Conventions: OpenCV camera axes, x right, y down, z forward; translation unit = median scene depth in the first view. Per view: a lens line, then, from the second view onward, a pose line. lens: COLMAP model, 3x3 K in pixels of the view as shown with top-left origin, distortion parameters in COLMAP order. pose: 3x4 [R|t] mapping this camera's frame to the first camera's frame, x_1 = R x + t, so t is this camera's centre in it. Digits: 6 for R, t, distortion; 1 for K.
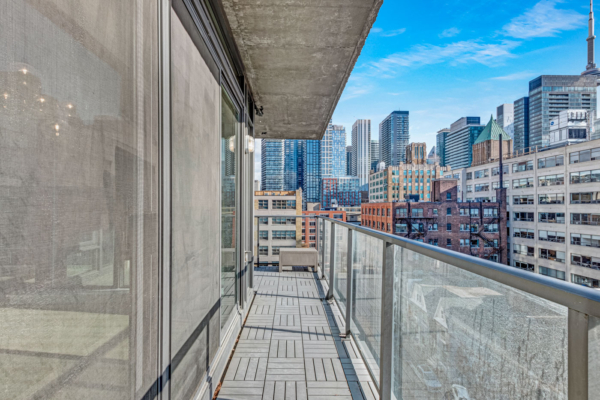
lens RADIAL K [[281.4, 0, 287.9], [0, 281.4, 204.2], [0, 0, 1]] dist [0.012455, -0.003394]
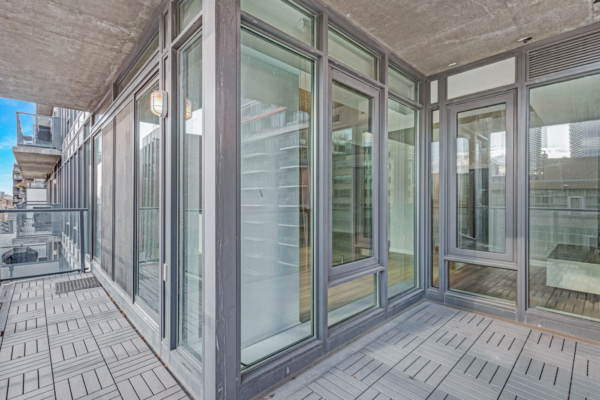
lens RADIAL K [[281.4, 0, 299.5], [0, 281.4, 199.3], [0, 0, 1]] dist [0.012455, -0.003394]
pose [[-0.720785, -0.001834, -0.693156, 0.114871], [0.007541, 0.999917, -0.010487, 0.031008], [0.693118, -0.012786, -0.720711, 2.308421]]
